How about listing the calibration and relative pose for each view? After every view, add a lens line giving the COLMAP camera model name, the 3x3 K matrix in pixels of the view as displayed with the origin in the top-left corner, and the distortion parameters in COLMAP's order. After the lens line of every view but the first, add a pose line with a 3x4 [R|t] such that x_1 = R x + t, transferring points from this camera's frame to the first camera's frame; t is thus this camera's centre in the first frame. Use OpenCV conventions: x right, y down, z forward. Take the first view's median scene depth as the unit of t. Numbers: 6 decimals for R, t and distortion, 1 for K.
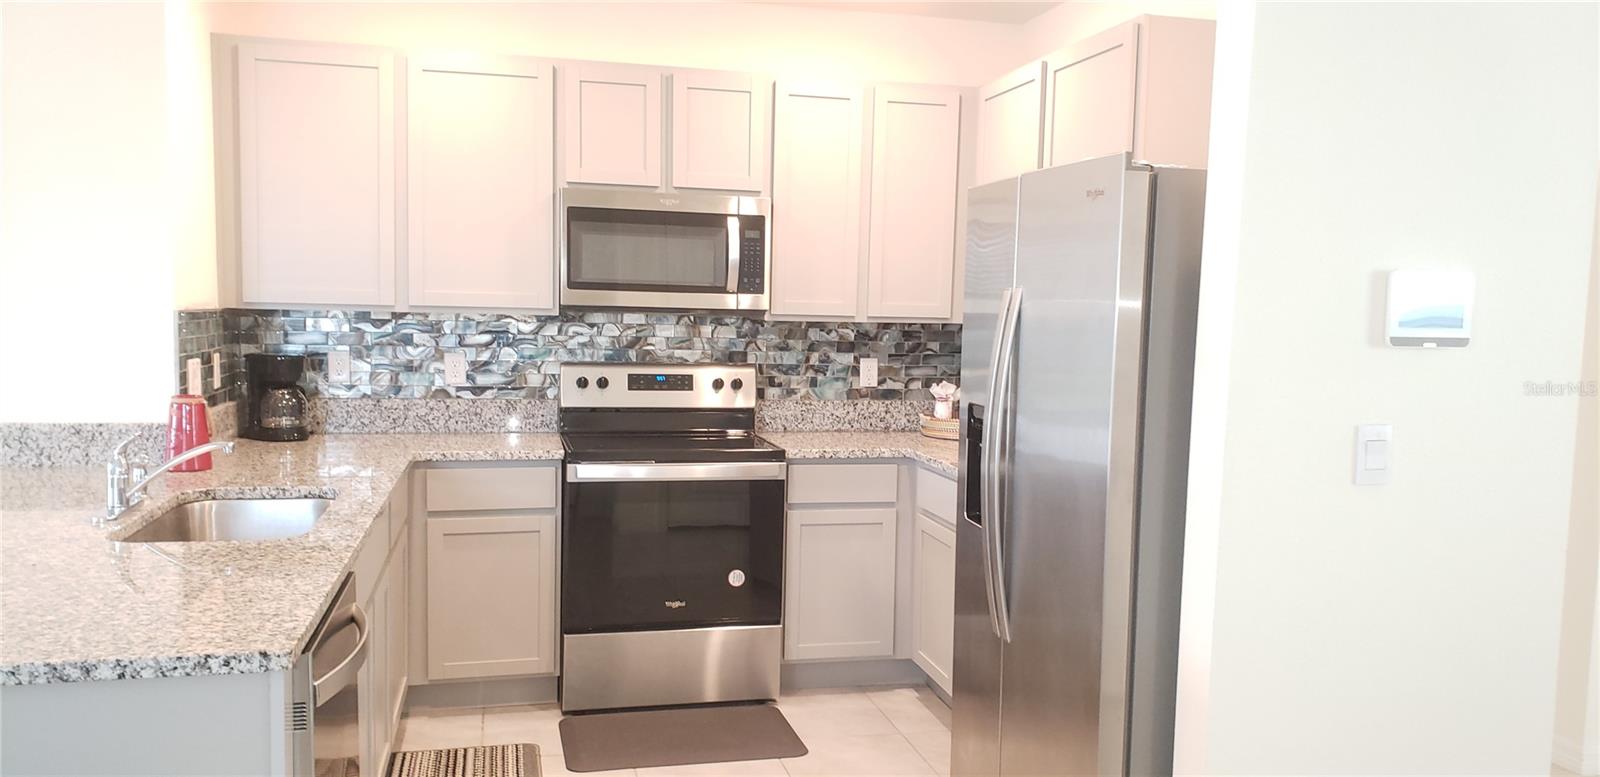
lens RADIAL K [[1222.4, 0, 852.4], [0, 1222.4, 413.0], [0, 0, 1]] dist [0.108640, -0.165010]
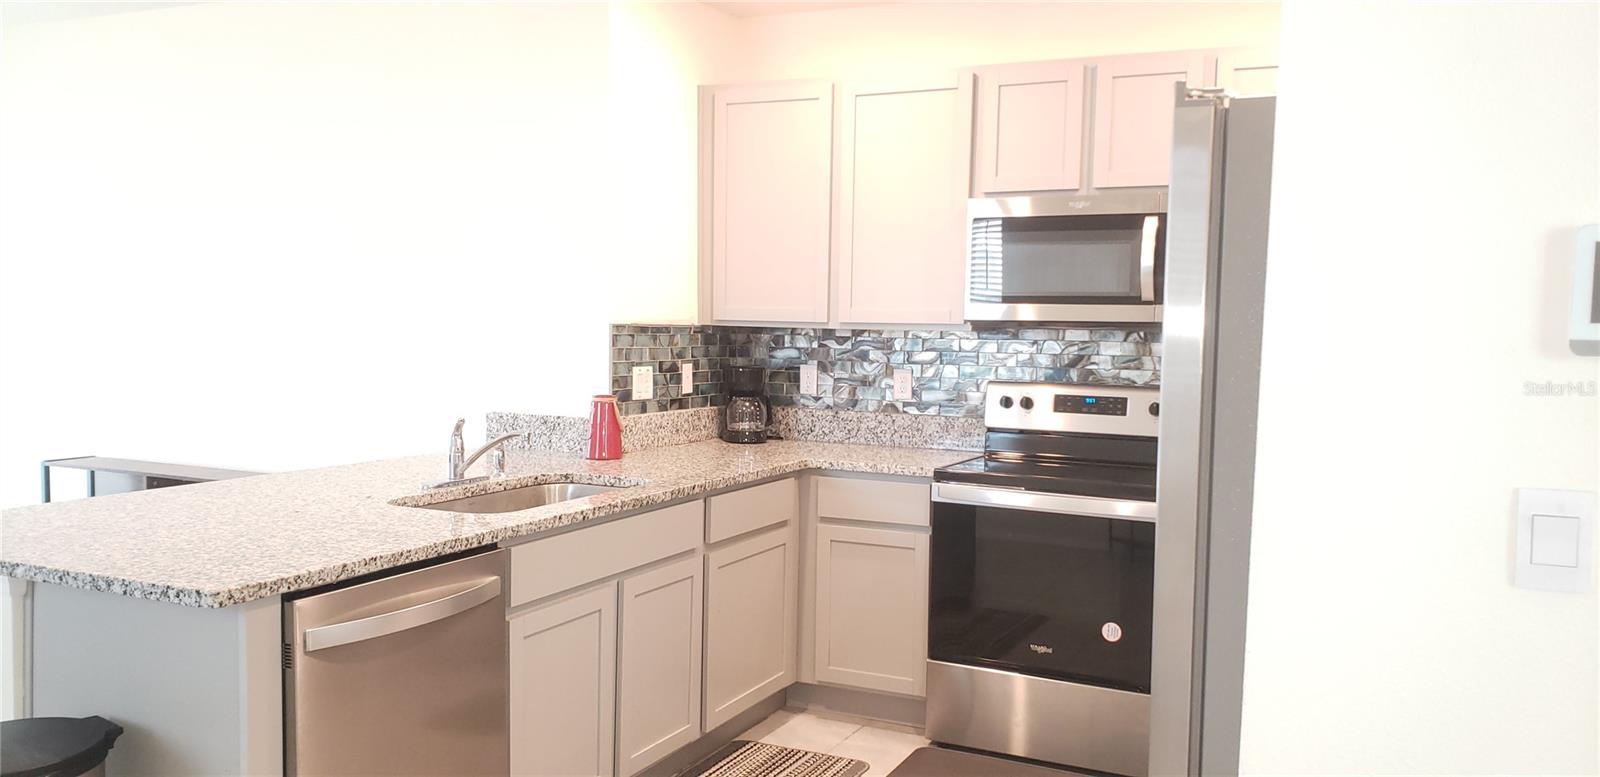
lens RADIAL K [[1221.2, 0, 822.4], [0, 1221.2, 404.6], [0, 0, 1]] dist [0.134247, -0.190347]
pose [[0.756819, 0.034879, -0.652693, 0.291258], [-0.058306, 0.998197, -0.014265, -0.000692], [0.651019, 0.048851, 0.757488, 0.186621]]
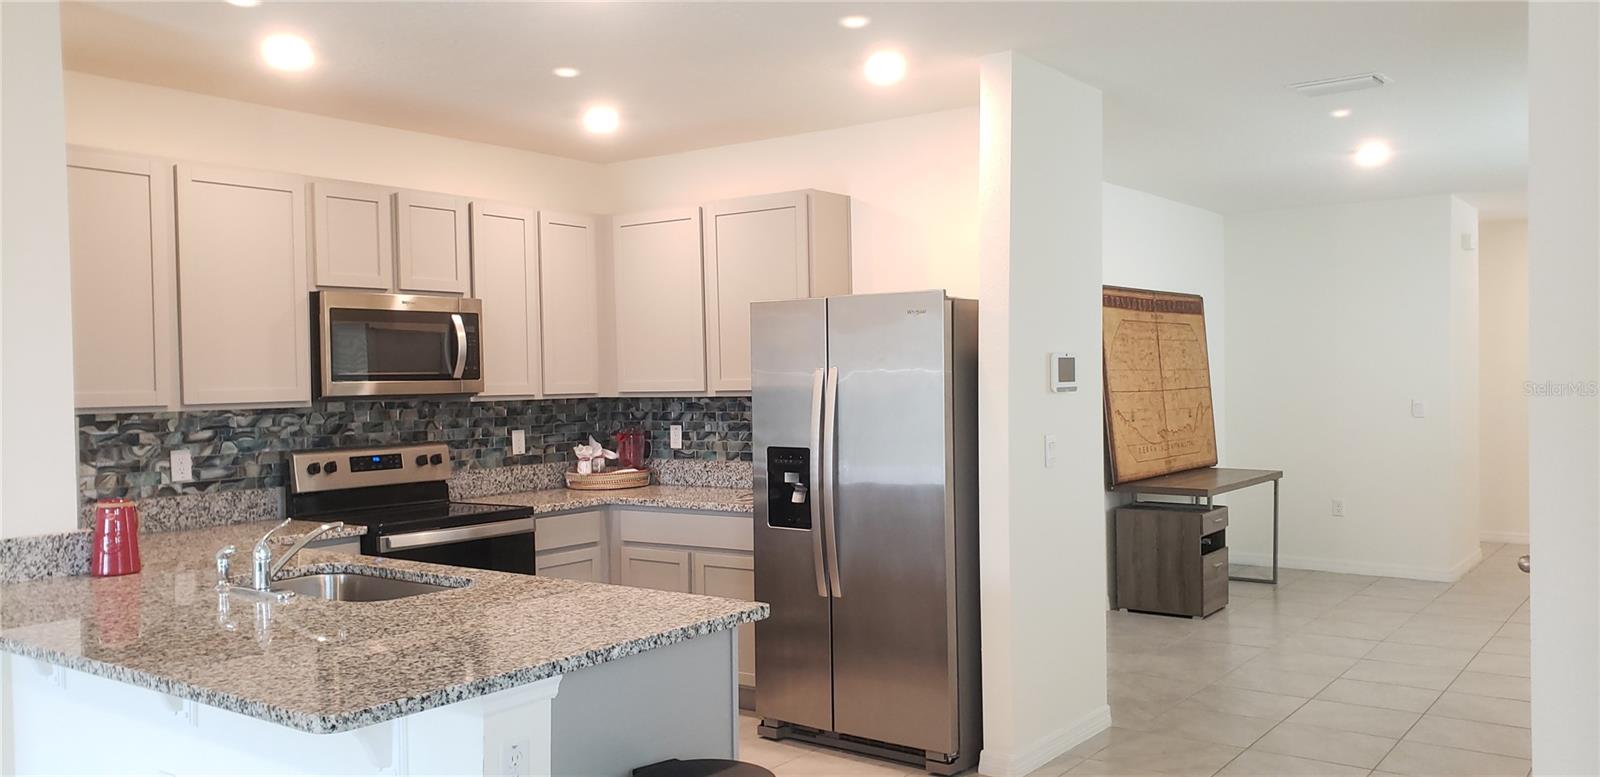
lens RADIAL K [[1221.2, 0, 822.4], [0, 1221.2, 404.6], [0, 0, 1]] dist [0.134247, -0.190347]
pose [[0.779073, -0.051874, 0.624783, -0.547885], [0.091421, 0.995319, -0.031358, -0.005482], [-0.620232, 0.081548, 0.780168, -0.128457]]
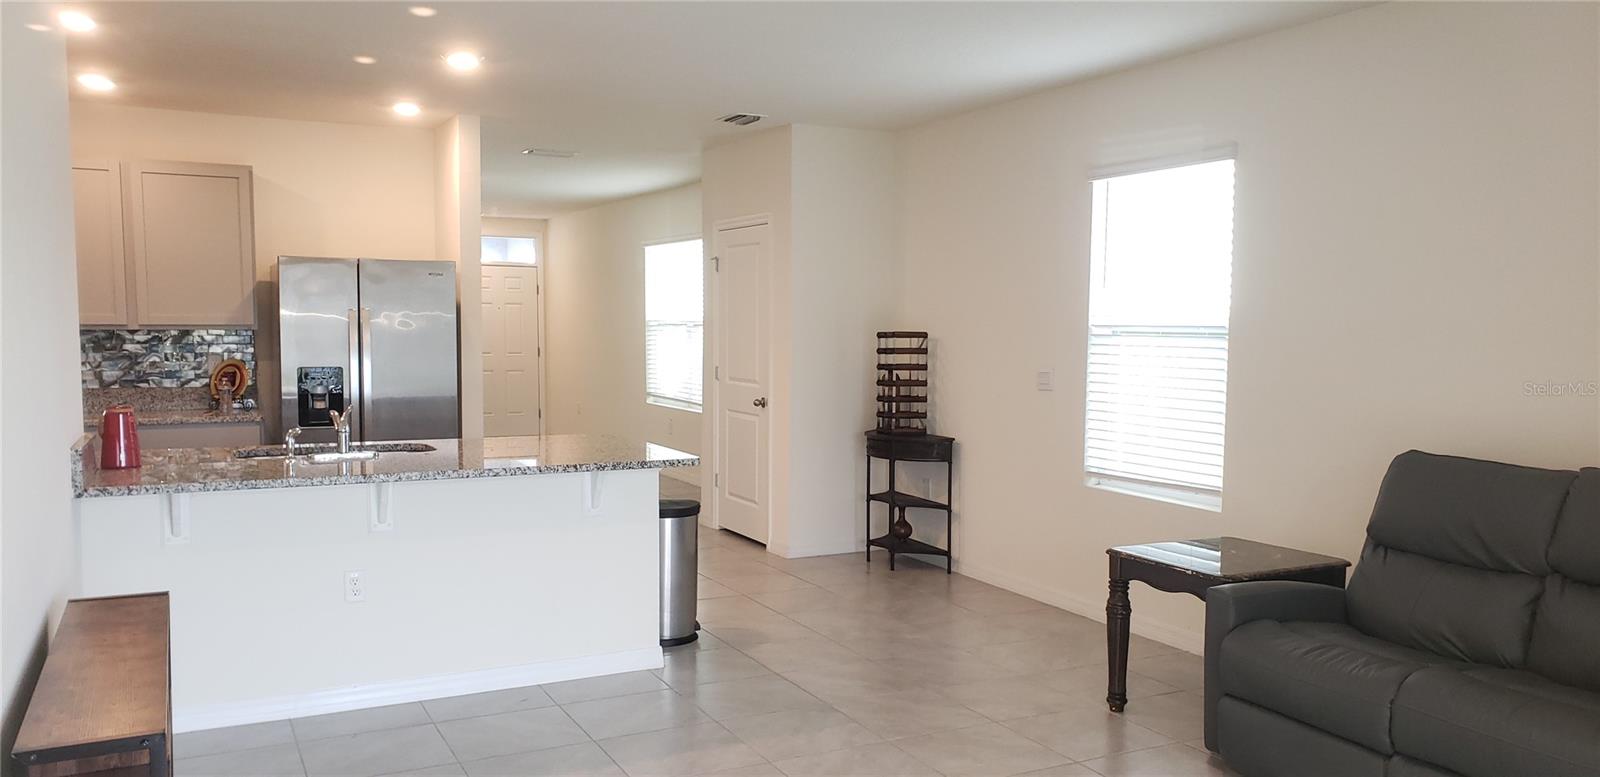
lens RADIAL K [[1235.6, 0, 851.3], [0, 1235.6, 409.8], [0, 0, 1]] dist [-0.000157, -0.003801]
pose [[-0.240322, -0.096935, 0.965841, -1.447802], [0.071046, 0.990576, 0.117095, -0.078919], [-0.968090, 0.096760, -0.231171, 0.441767]]
